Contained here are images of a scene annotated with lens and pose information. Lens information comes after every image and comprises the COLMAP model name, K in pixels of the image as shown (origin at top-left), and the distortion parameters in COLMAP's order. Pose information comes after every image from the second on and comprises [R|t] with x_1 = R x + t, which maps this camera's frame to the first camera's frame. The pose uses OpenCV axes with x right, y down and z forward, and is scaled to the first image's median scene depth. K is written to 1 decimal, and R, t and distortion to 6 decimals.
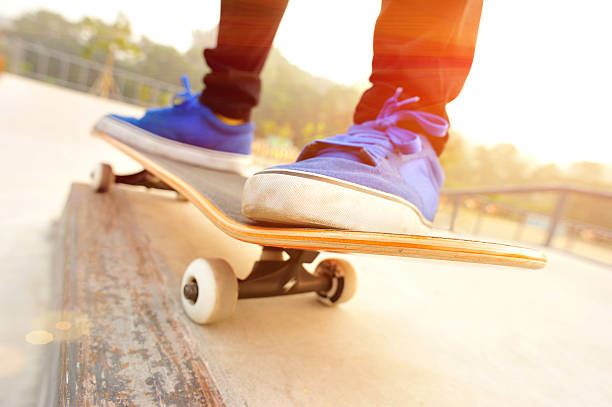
lens RADIAL K [[380.0, 0, 306.0], [0, 380.0, 203.5], [0, 0, 1]] dist [-0.024375, 0.001036]
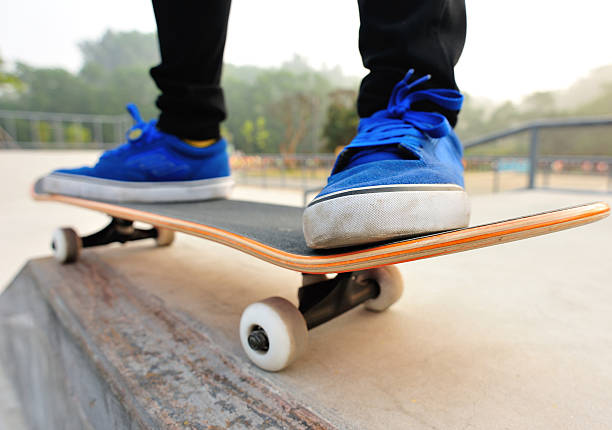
lens RADIAL K [[425.4, 0, 327.2], [0, 425.4, 216.6], [0, 0, 1]] dist [-0.023895, 0.000878]
pose [[0.953681, -0.262588, 0.146764, -0.196684], [0.256548, 0.964728, 0.059009, -0.066326], [-0.157083, -0.018624, 0.987410, -0.023970]]
